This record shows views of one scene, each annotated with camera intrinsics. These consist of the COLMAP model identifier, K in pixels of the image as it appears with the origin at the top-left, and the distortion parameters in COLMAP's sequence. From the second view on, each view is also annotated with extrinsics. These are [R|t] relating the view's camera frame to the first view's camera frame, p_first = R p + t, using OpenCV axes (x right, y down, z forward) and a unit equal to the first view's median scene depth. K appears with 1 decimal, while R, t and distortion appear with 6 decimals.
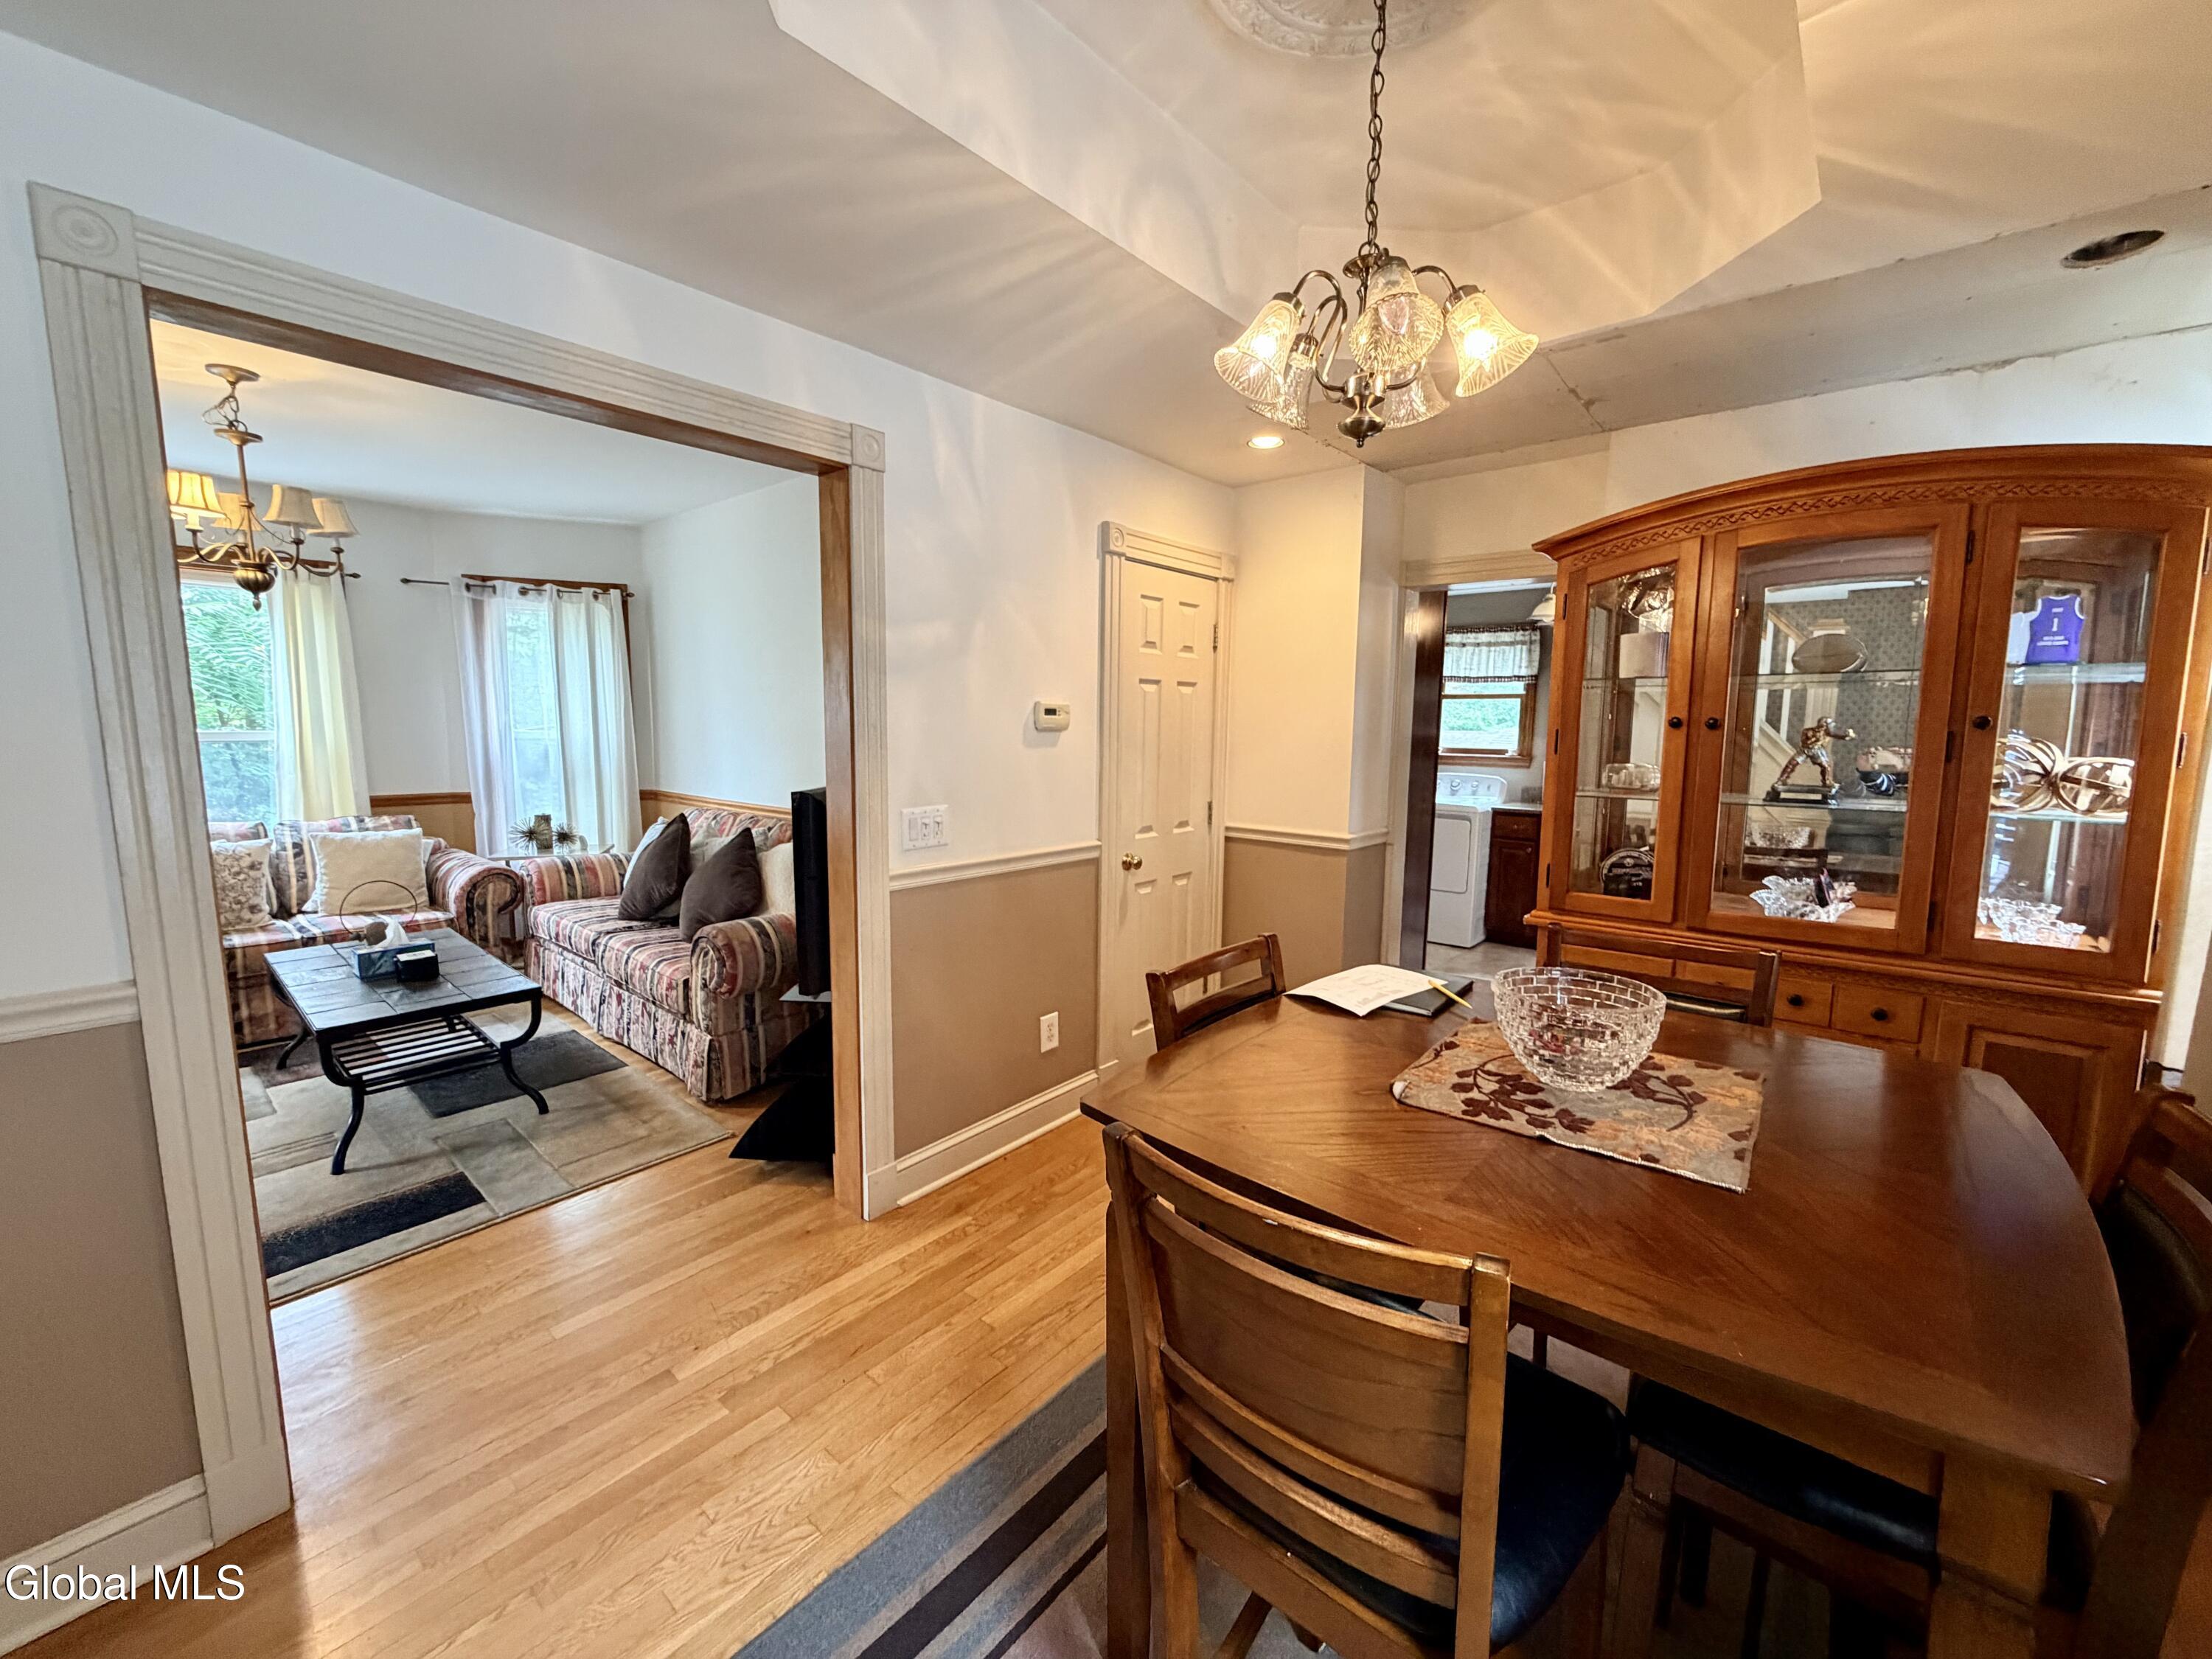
lens RADIAL K [[876.2, 0, 1102.6], [0, 876.2, 824.6], [0, 0, 1]] dist [-0.000154, 0.000094]
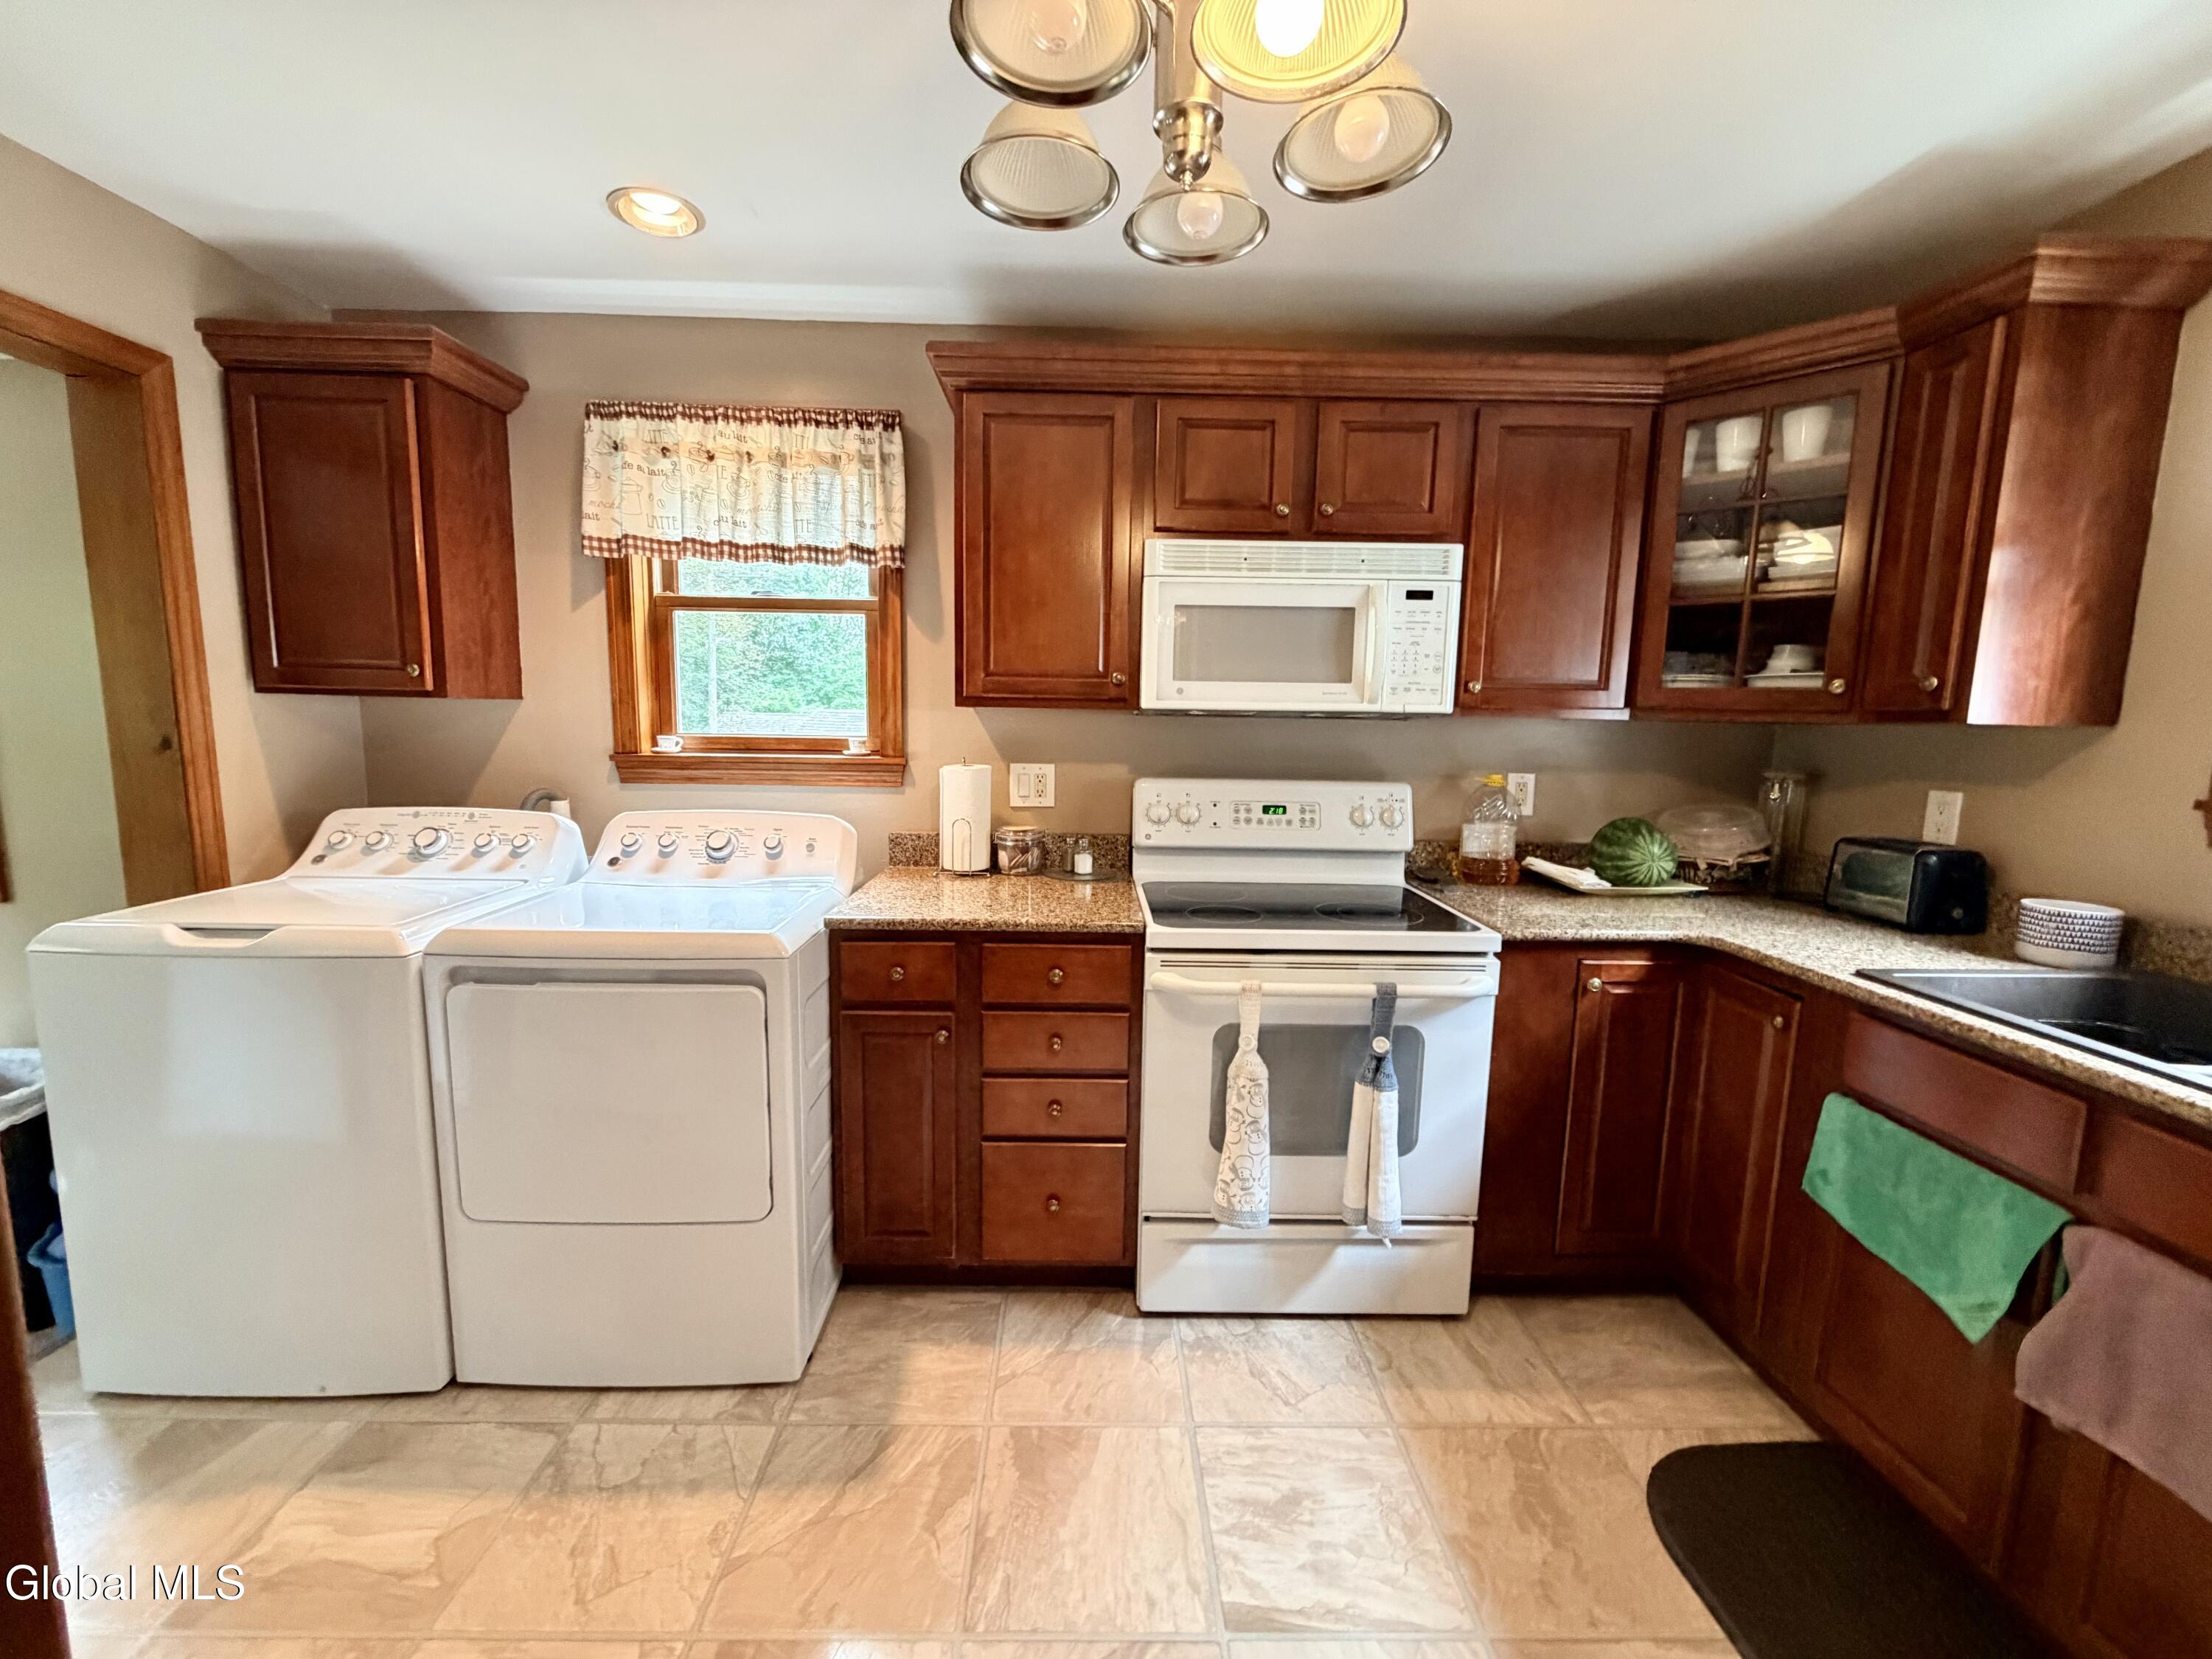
lens RADIAL K [[876.2, 0, 1088.9], [0, 876.2, 832.1], [0, 0, 1]] dist [-0.000154, 0.000094]
pose [[0.744357, -0.088109, 0.661944, 0.284266], [0.070666, 0.996085, 0.053122, -0.059027], [-0.664032, 0.007235, 0.747669, 0.646315]]
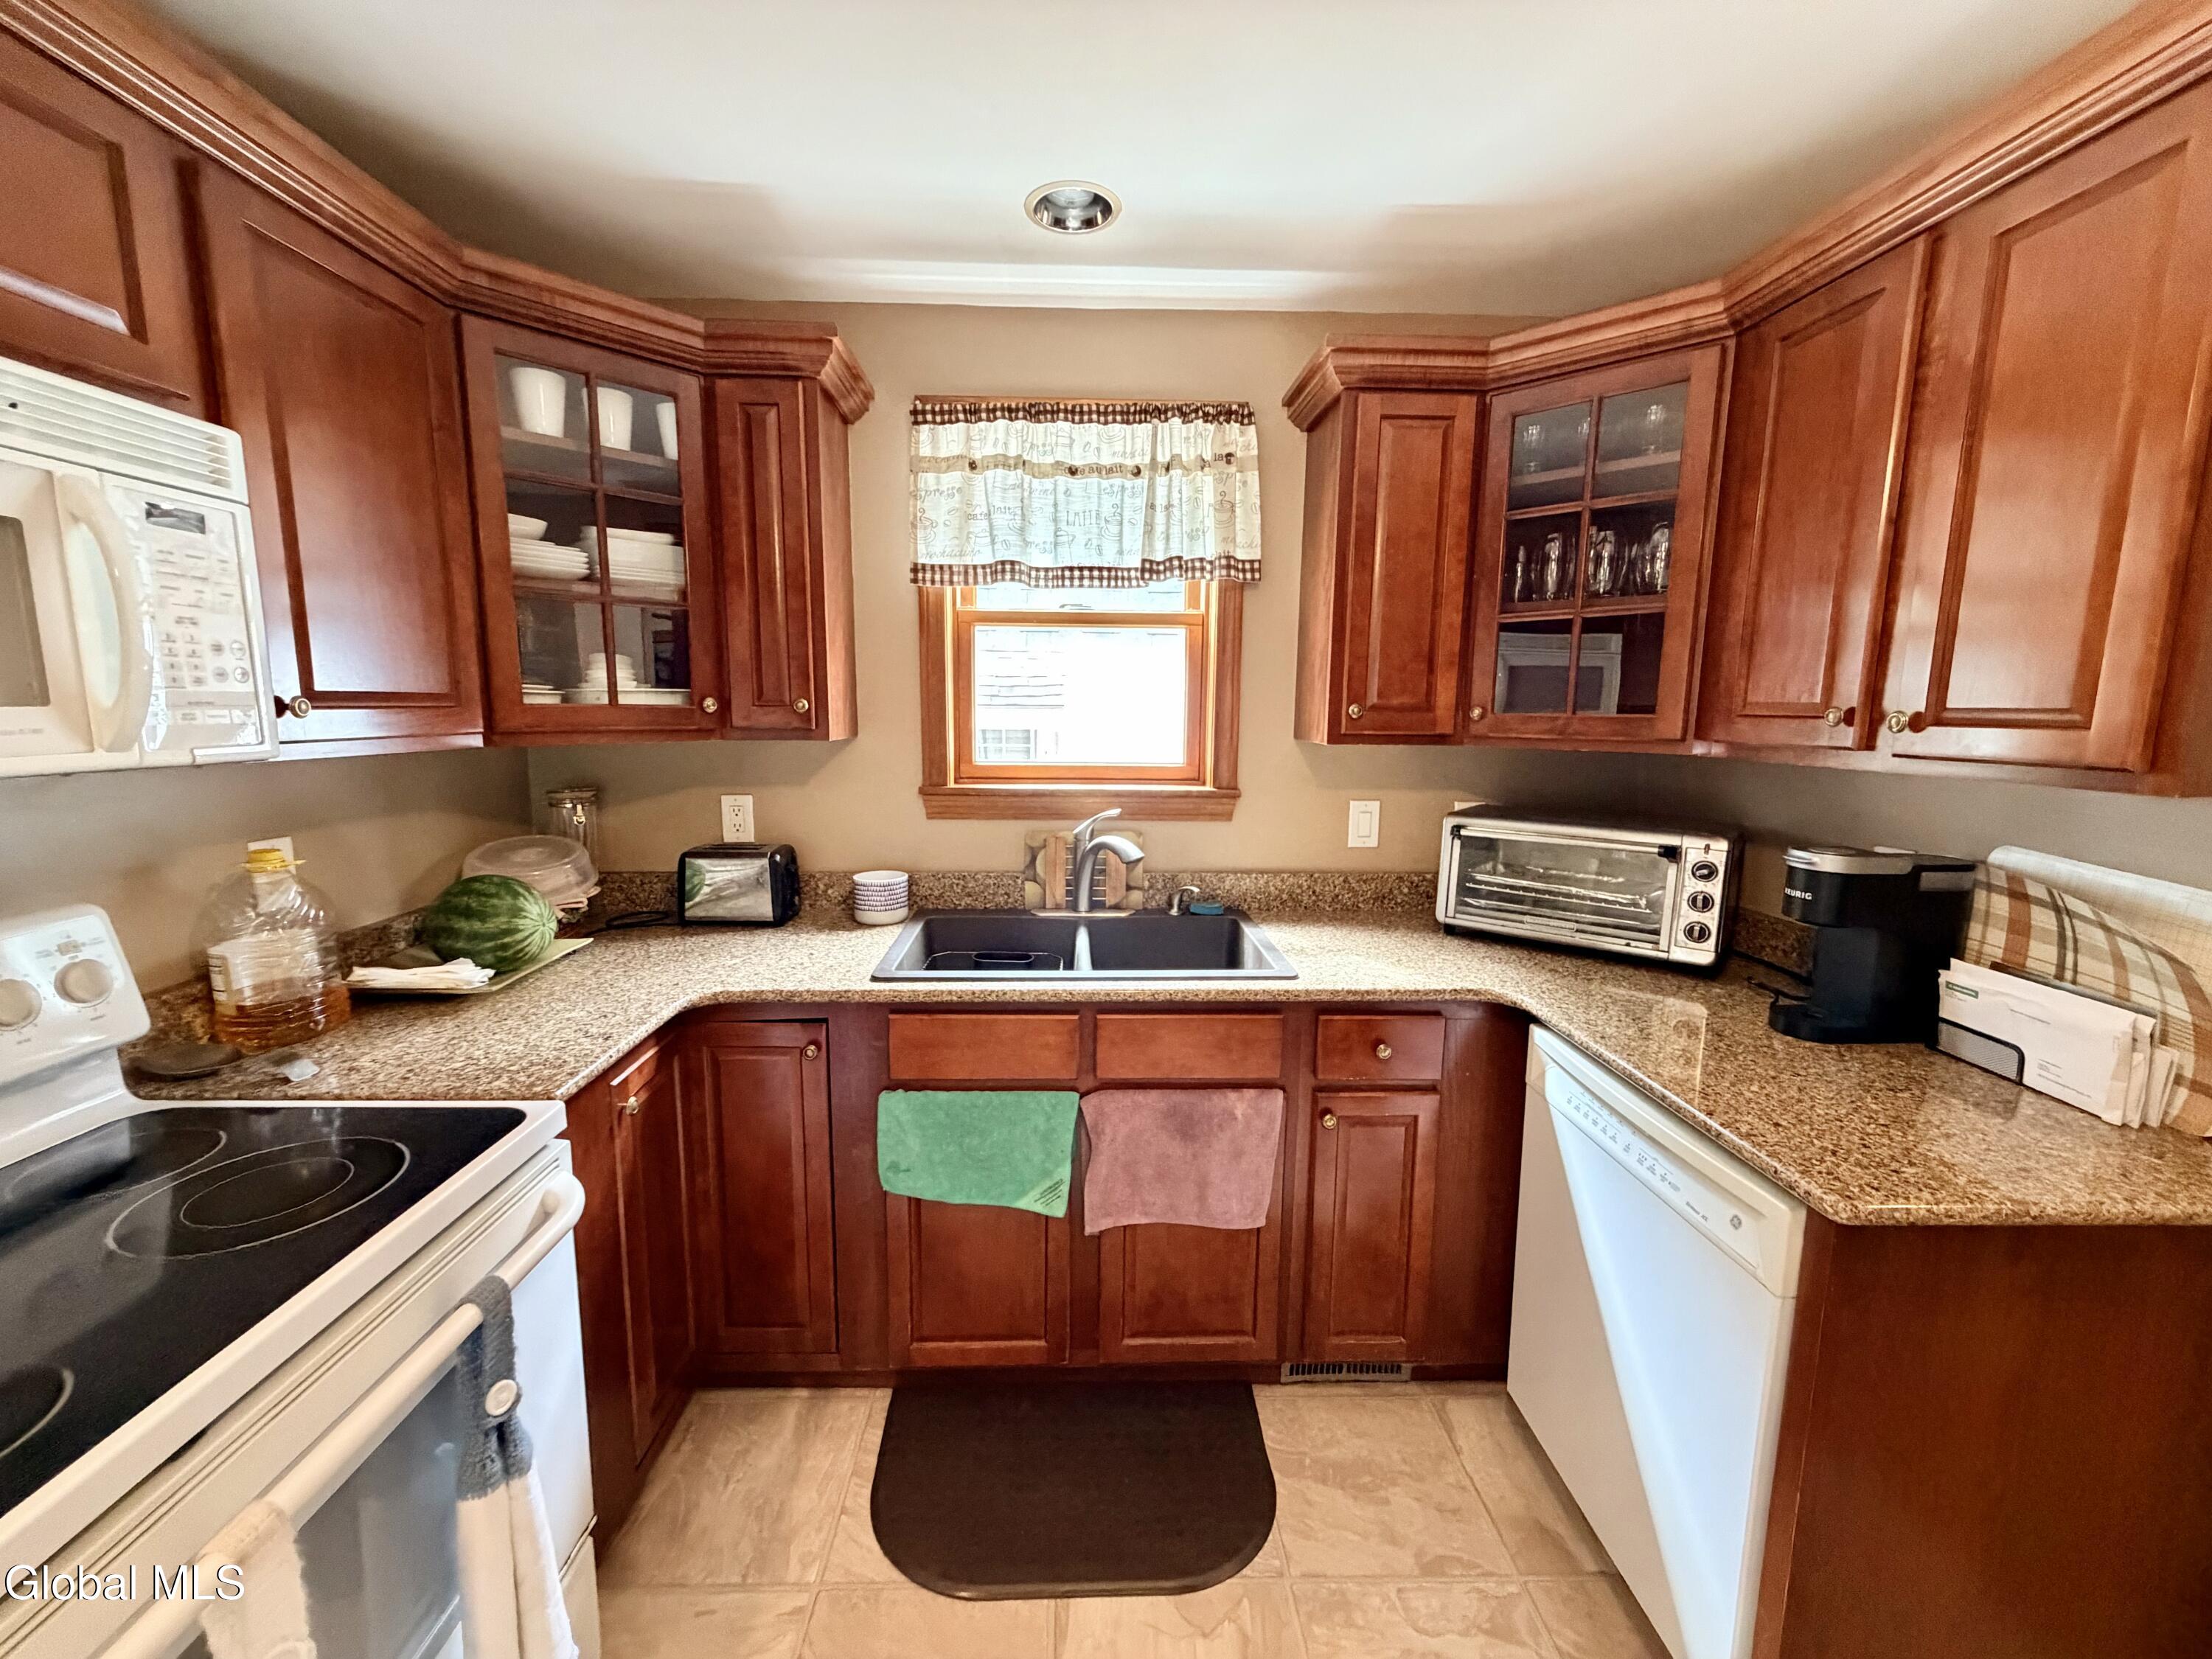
lens RADIAL K [[876.2, 0, 1097.7], [0, 876.2, 829.7], [0, 0, 1]] dist [-0.000154, 0.000094]
pose [[-0.677577, -0.120127, 0.725575, 0.390659], [0.072787, 0.970773, 0.228694, -0.098599], [-0.731841, 0.207770, -0.649030, 0.836573]]
